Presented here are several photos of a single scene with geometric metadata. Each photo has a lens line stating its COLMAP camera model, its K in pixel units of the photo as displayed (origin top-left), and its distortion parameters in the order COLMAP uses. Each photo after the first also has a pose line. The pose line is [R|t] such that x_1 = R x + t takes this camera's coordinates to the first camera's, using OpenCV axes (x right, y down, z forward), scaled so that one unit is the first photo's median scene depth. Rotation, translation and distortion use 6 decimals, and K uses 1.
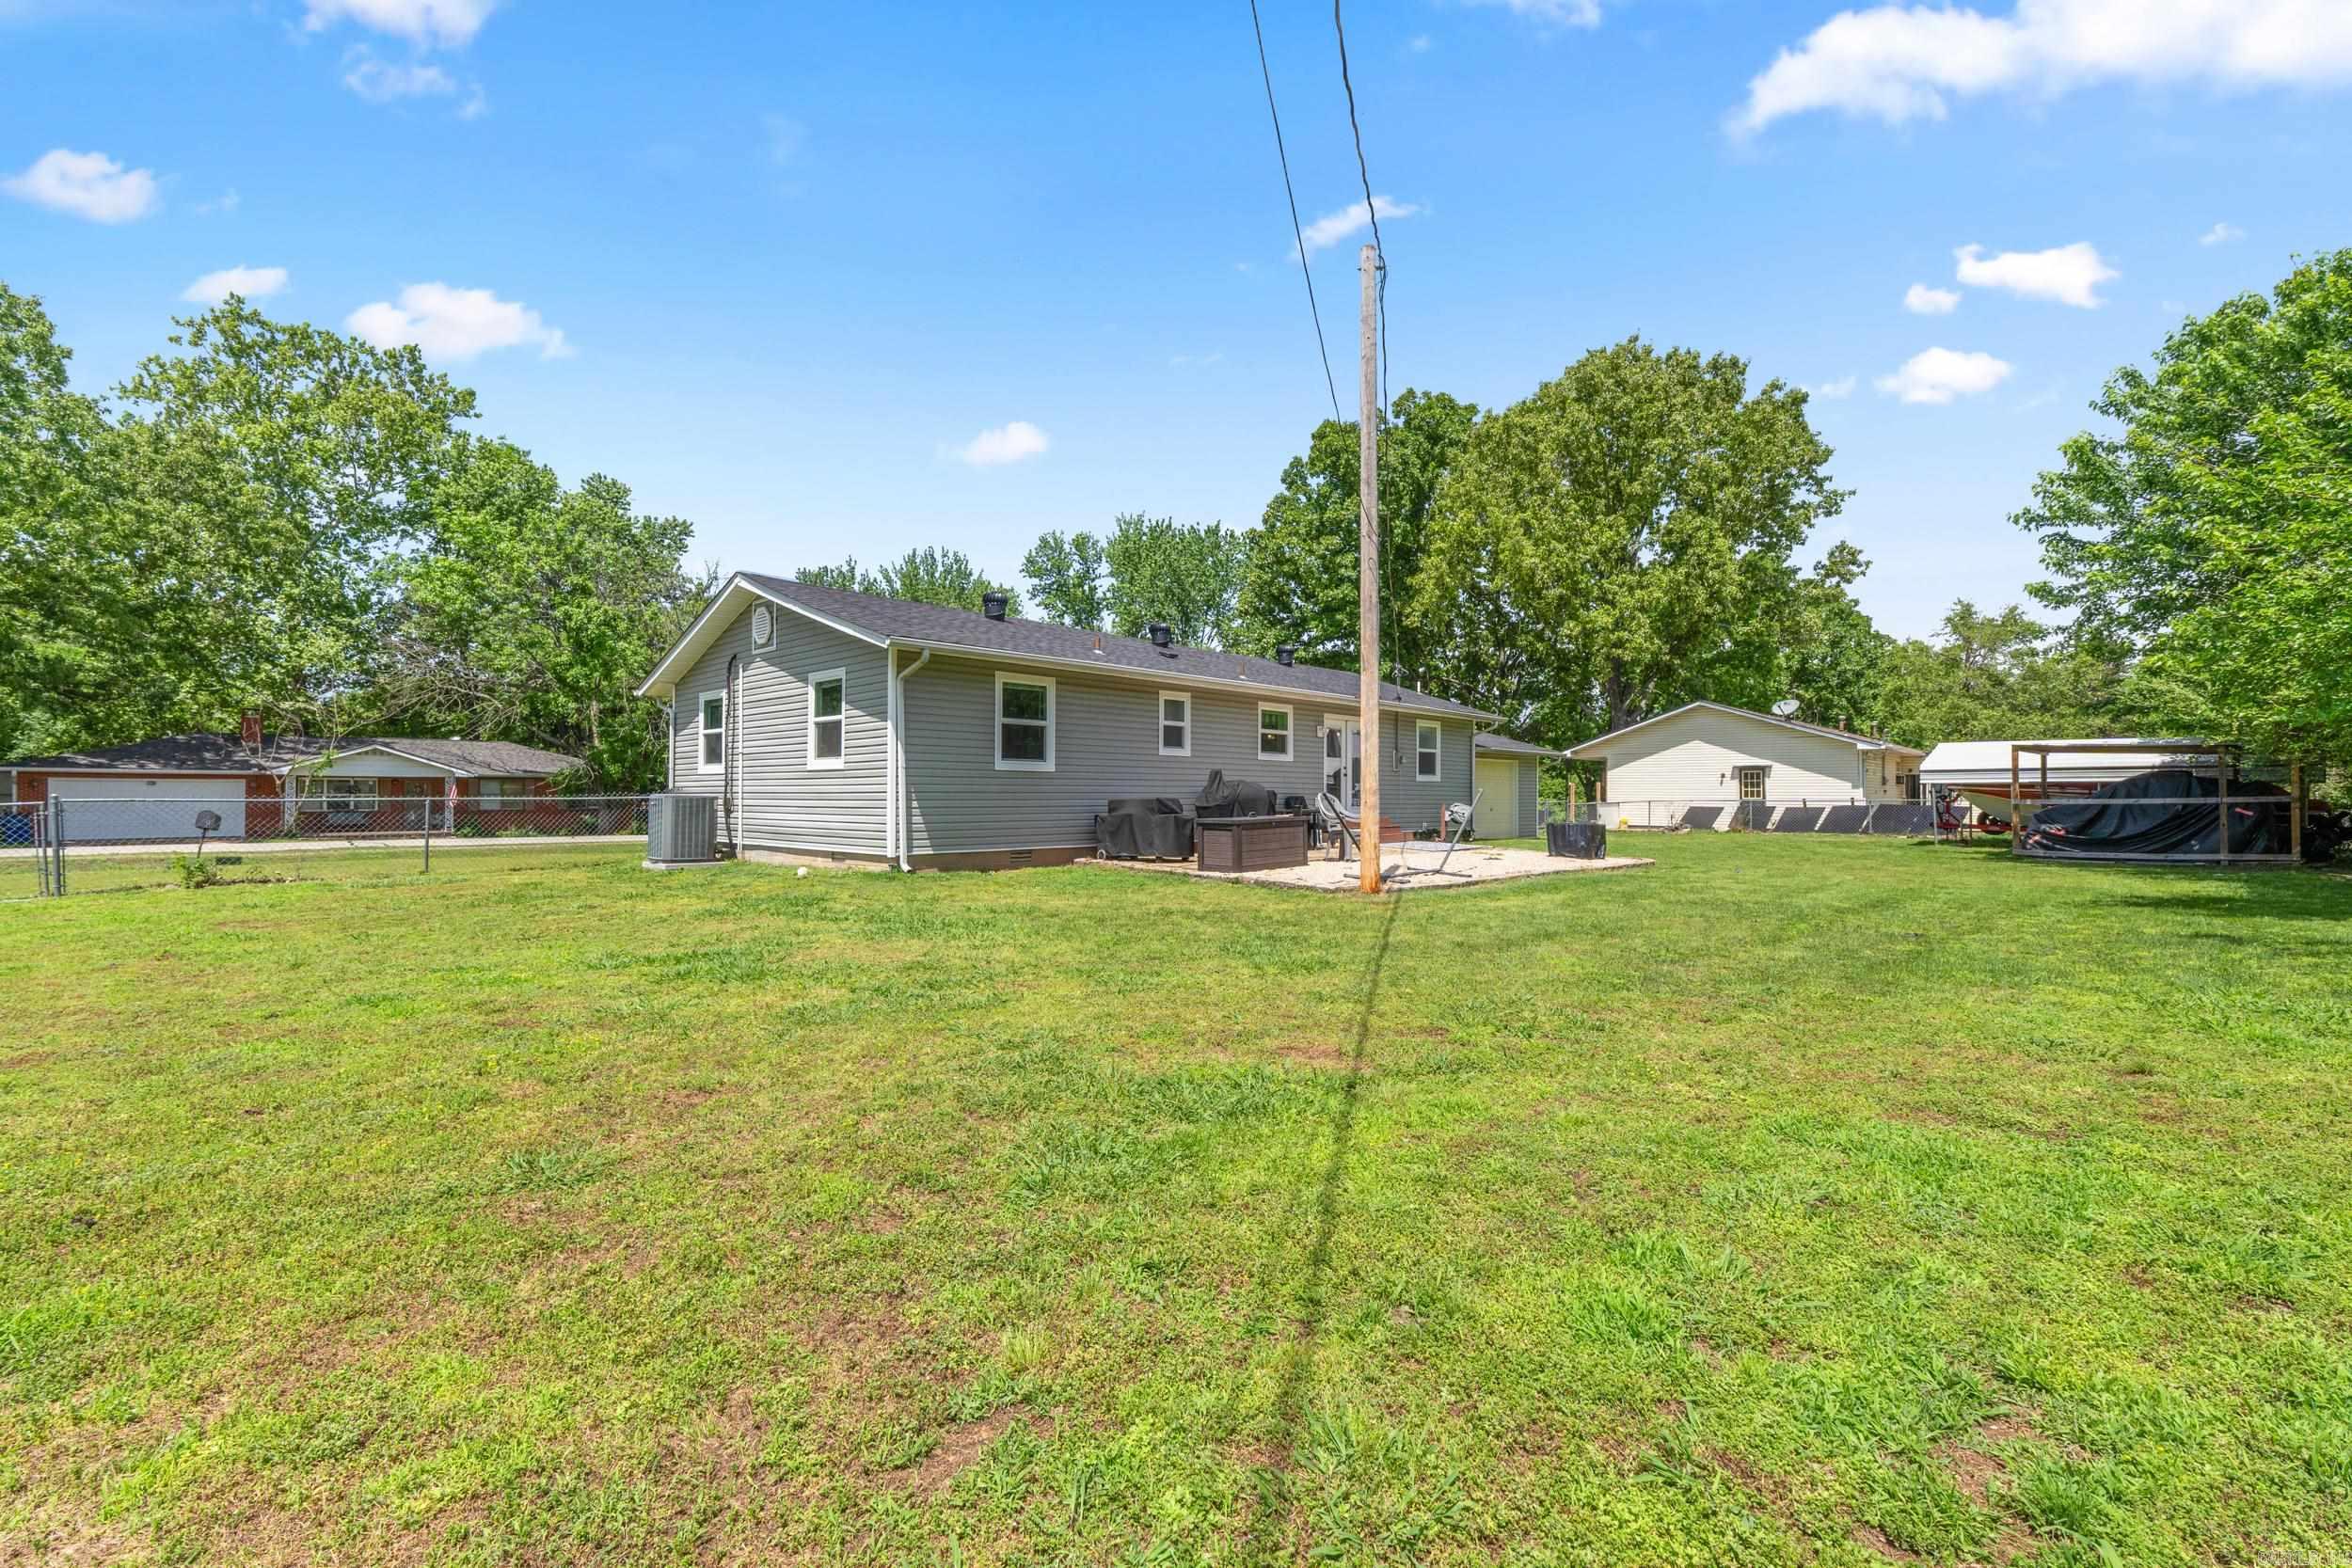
lens RADIAL K [[992.1, 0, 1182.1], [0, 992.1, 790.9], [0, 0, 1]] dist [0.002390, 0.000087]
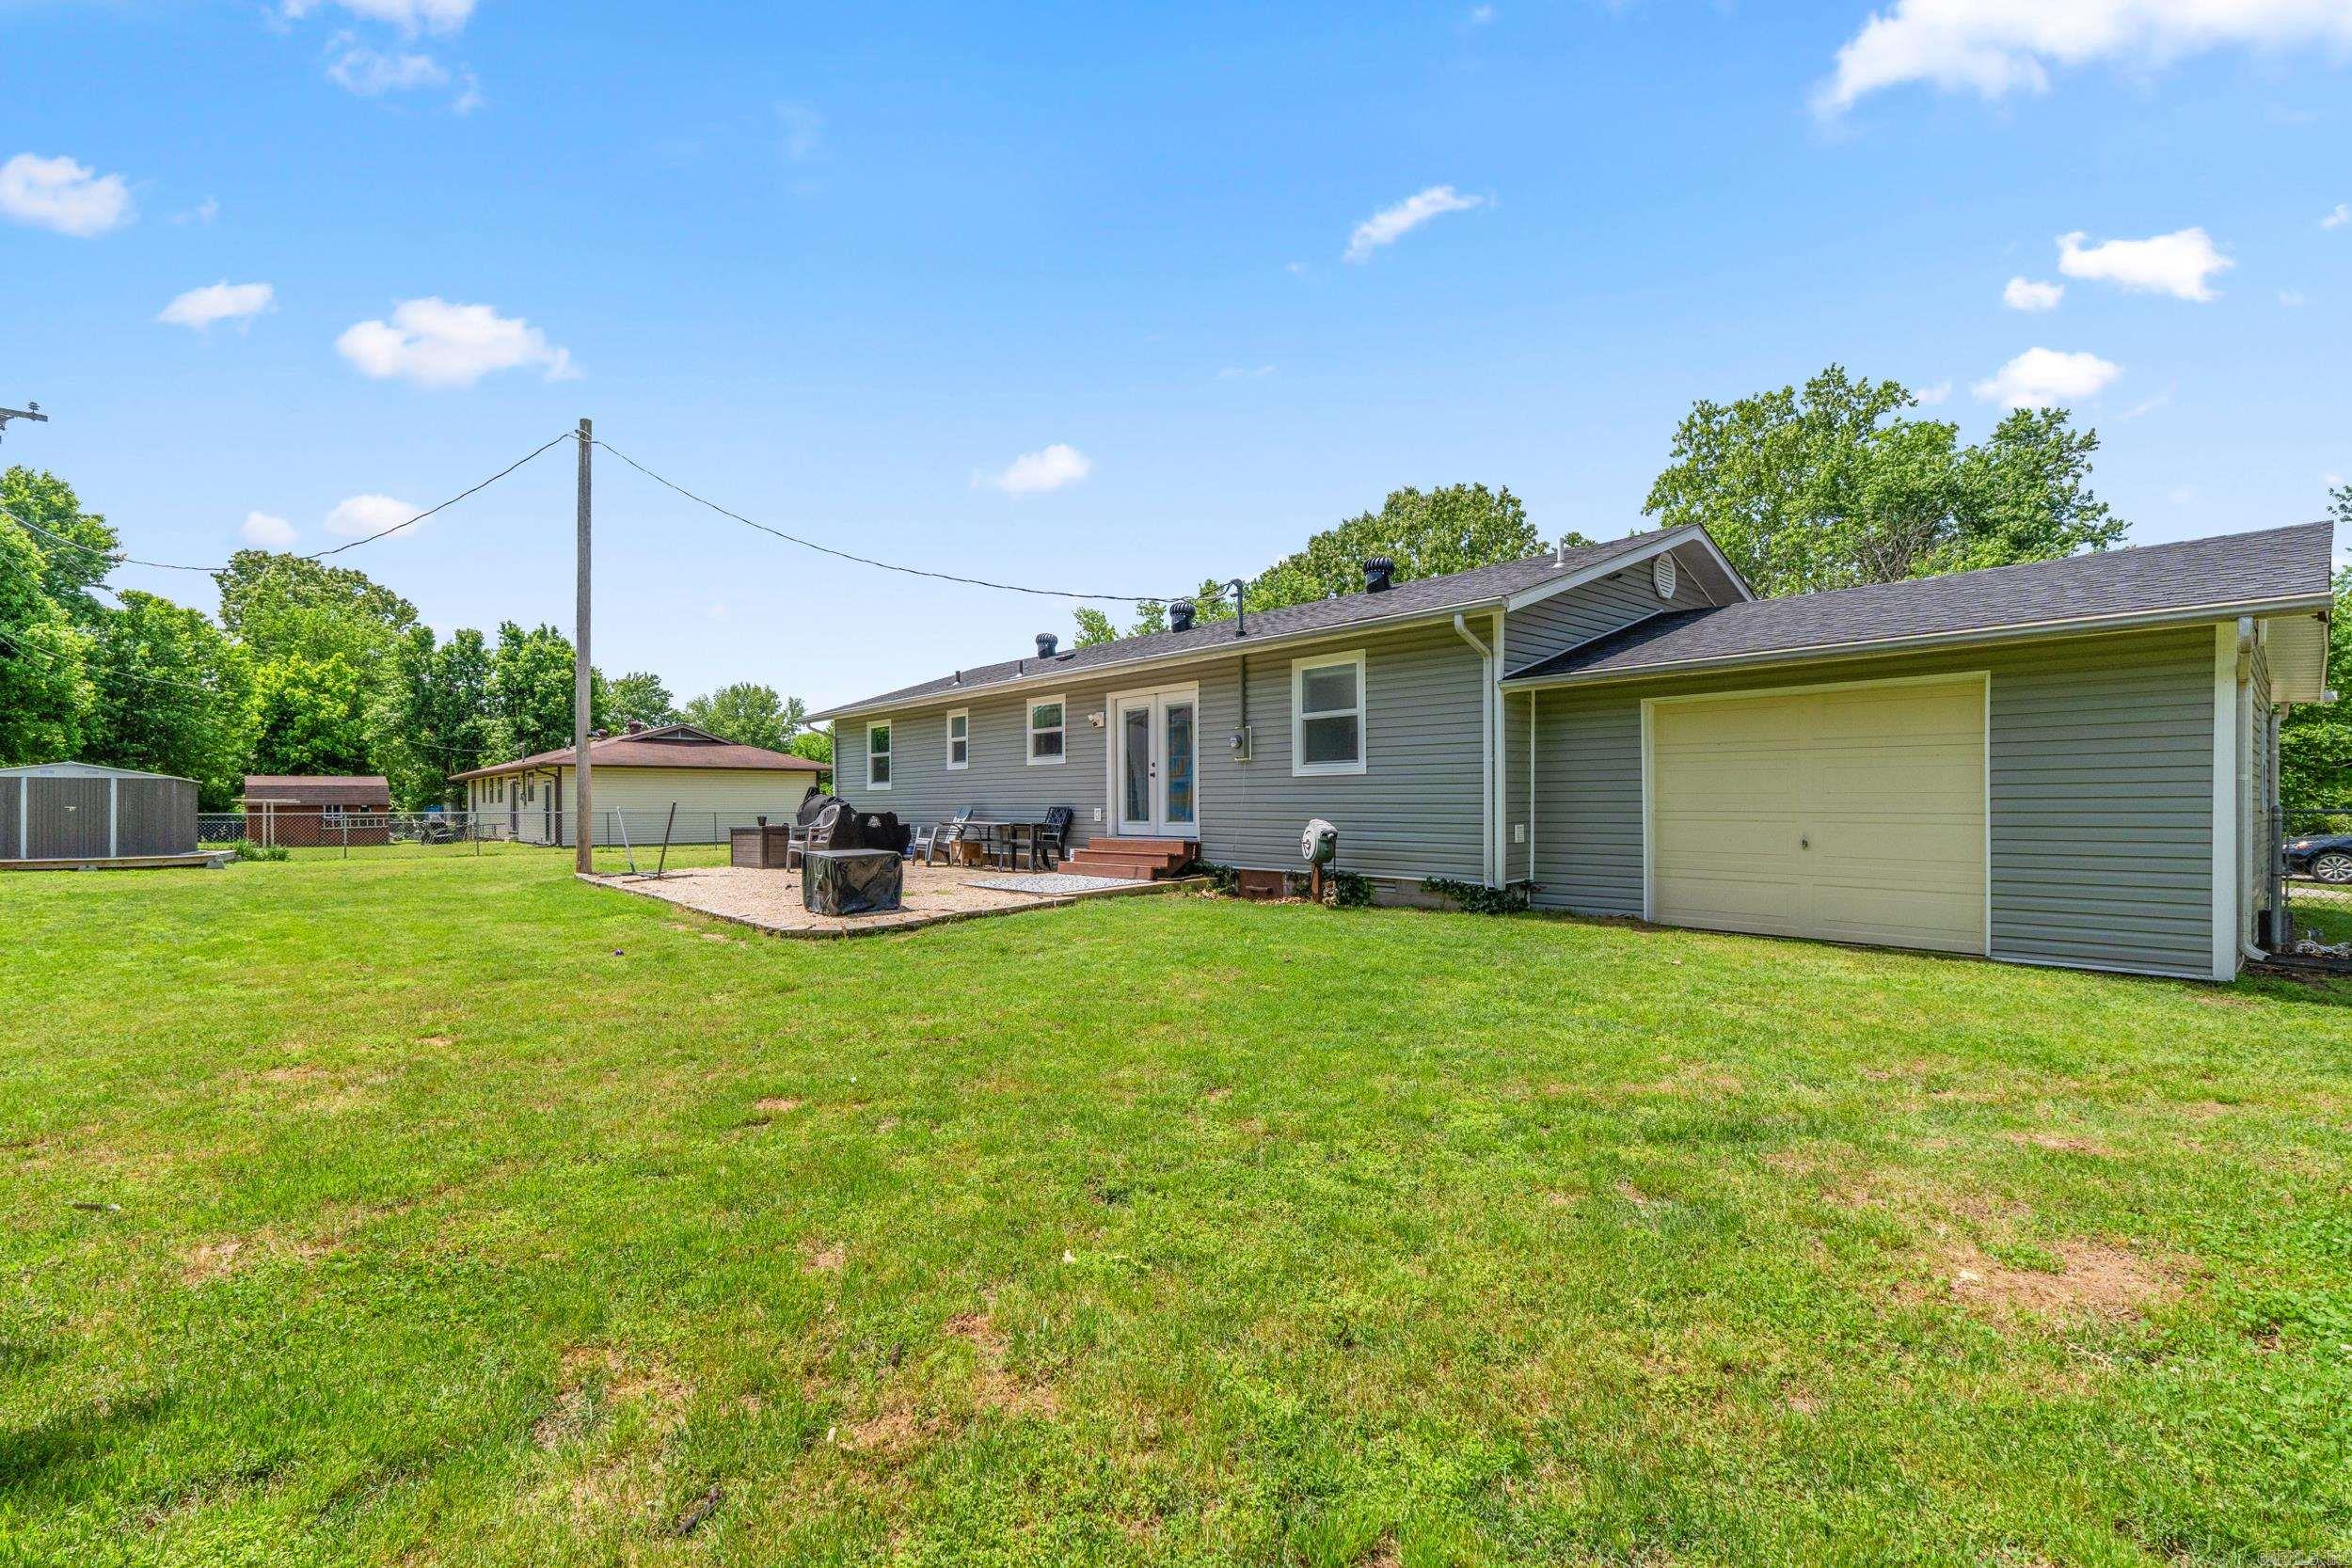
lens RADIAL K [[992.1, 0, 1166.6], [0, 992.1, 789.6], [0, 0, 1]] dist [0.002390, 0.000087]
pose [[-0.083123, -0.015351, -0.996421, 0.400632], [0.013097, 0.999778, -0.016495, 0.002751], [0.996453, -0.014421, -0.082903, 0.508345]]
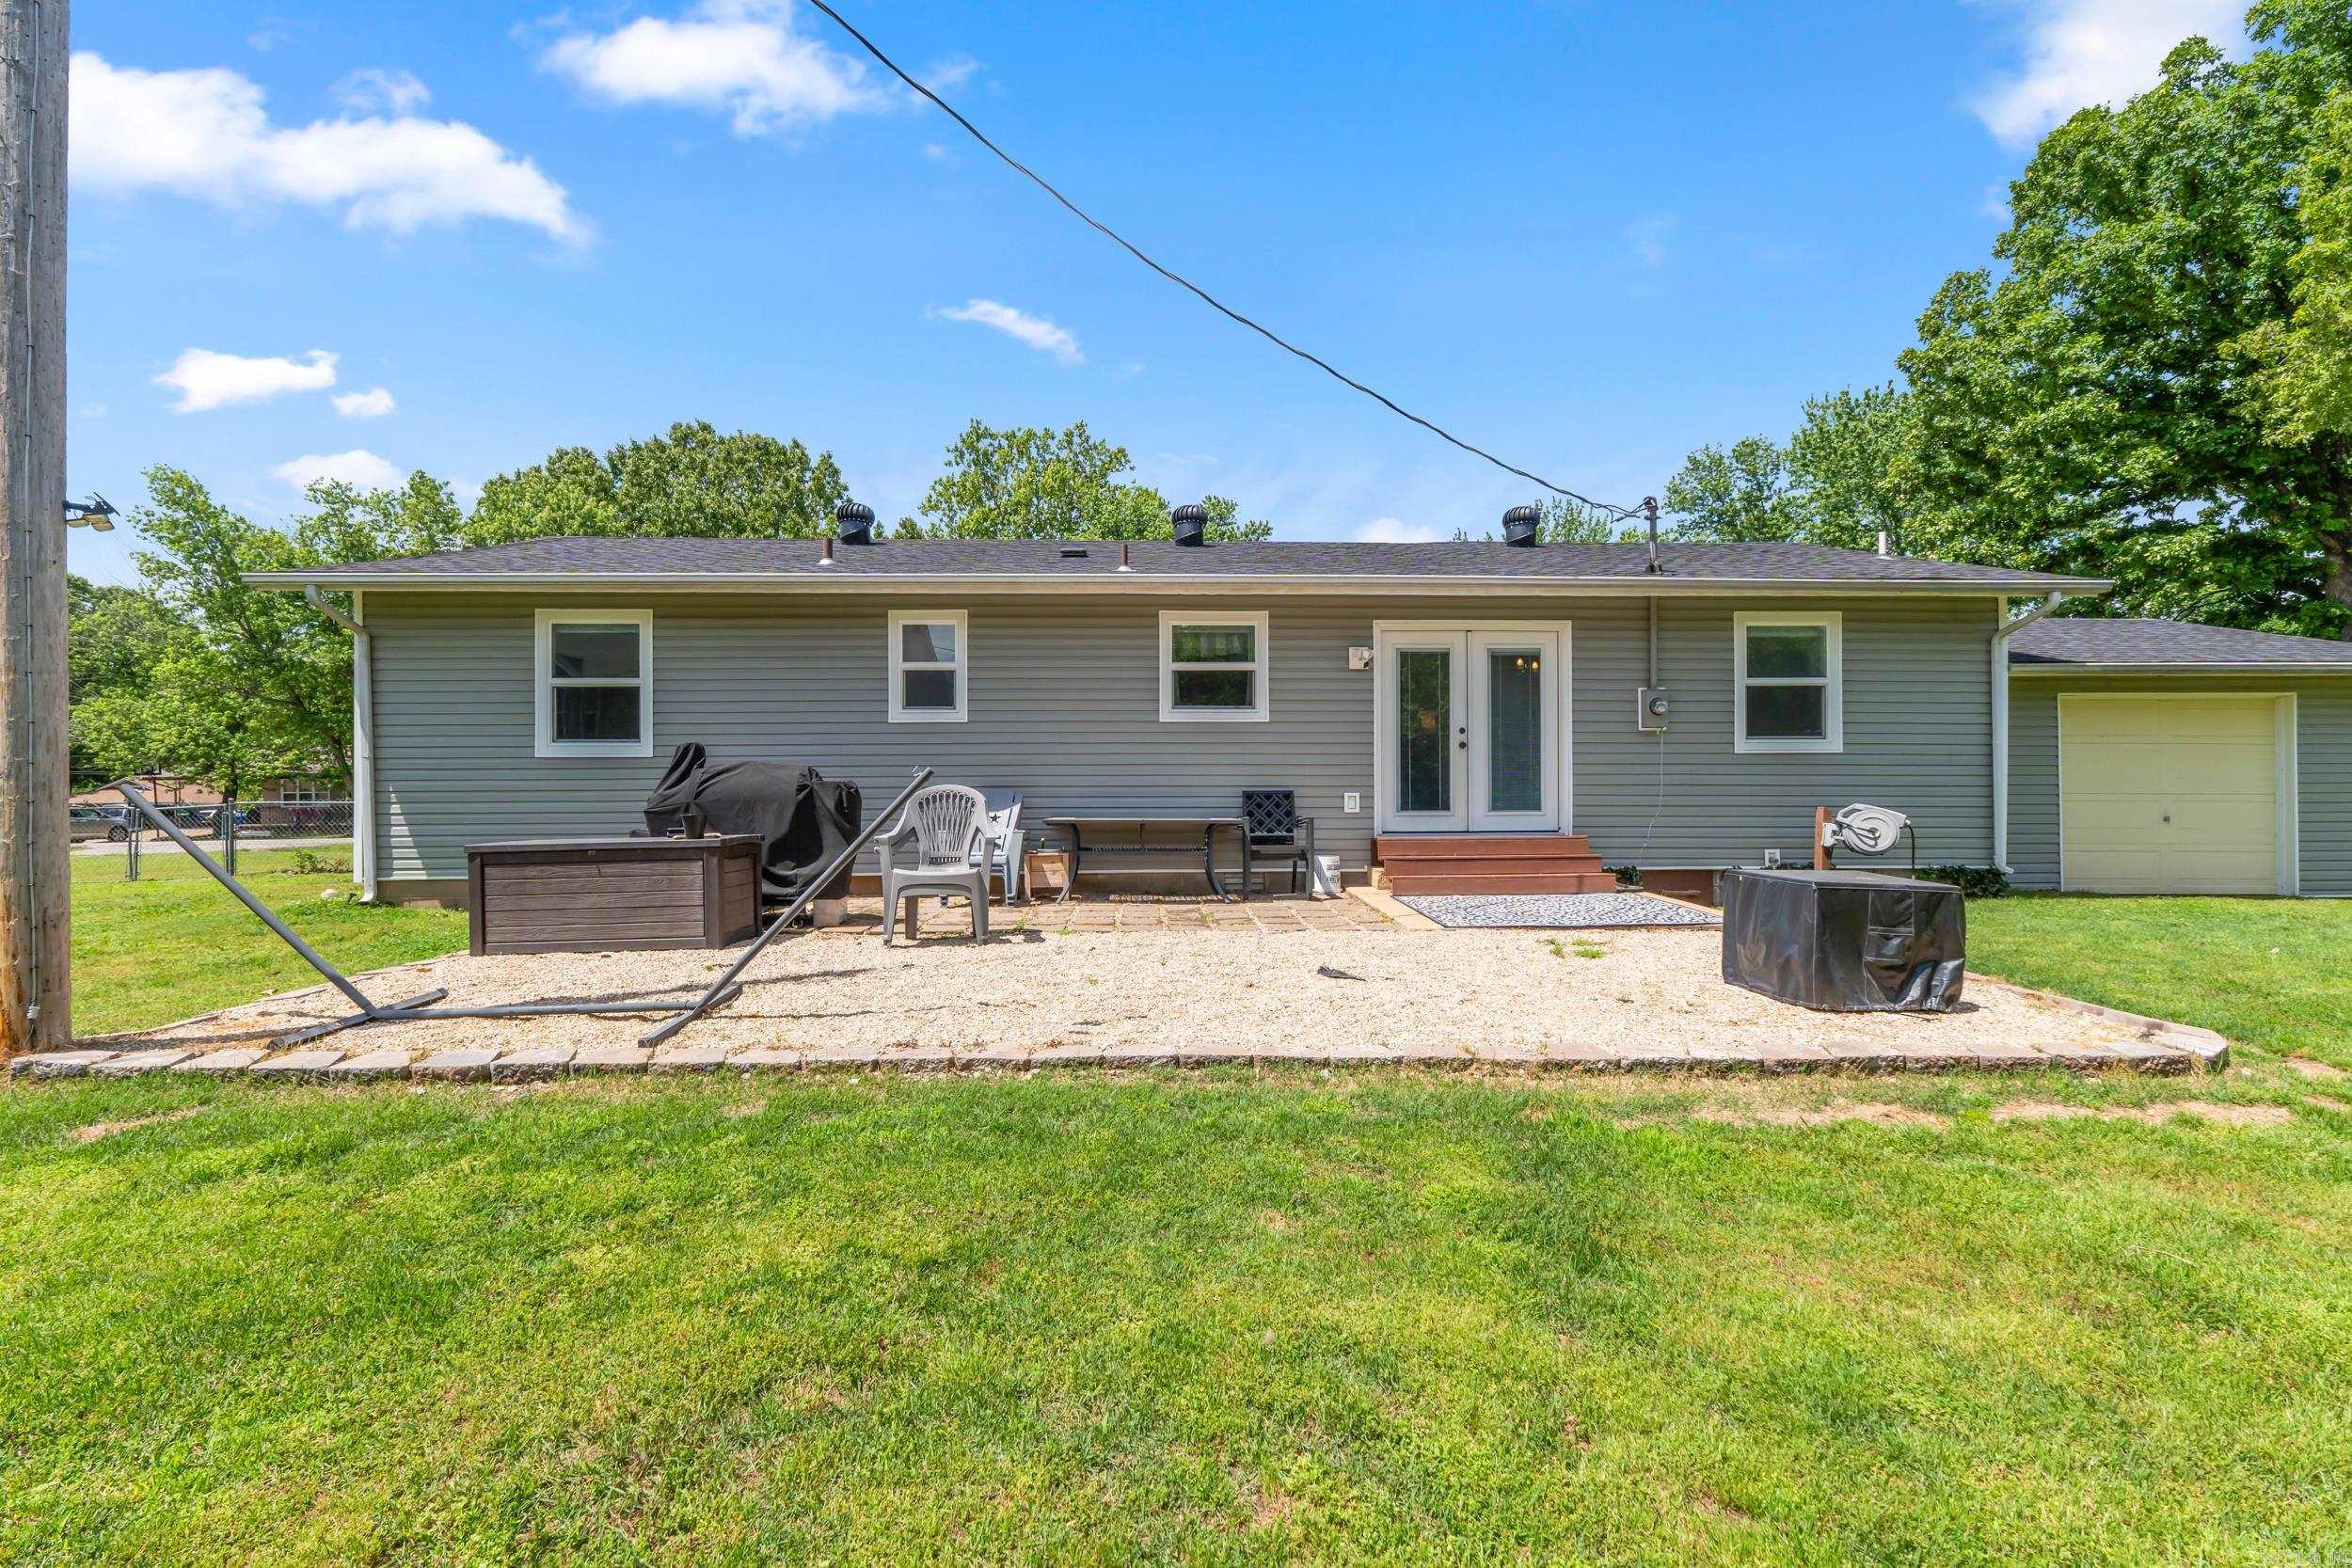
lens RADIAL K [[992.1, 0, 1169.3], [0, 992.1, 793.1], [0, 0, 1]] dist [0.002390, 0.000087]
pose [[0.714428, -0.006265, -0.699681, 0.189199], [0.011087, 0.999936, 0.002367, 0.002126], [0.699621, -0.009449, 0.714451, 0.267889]]
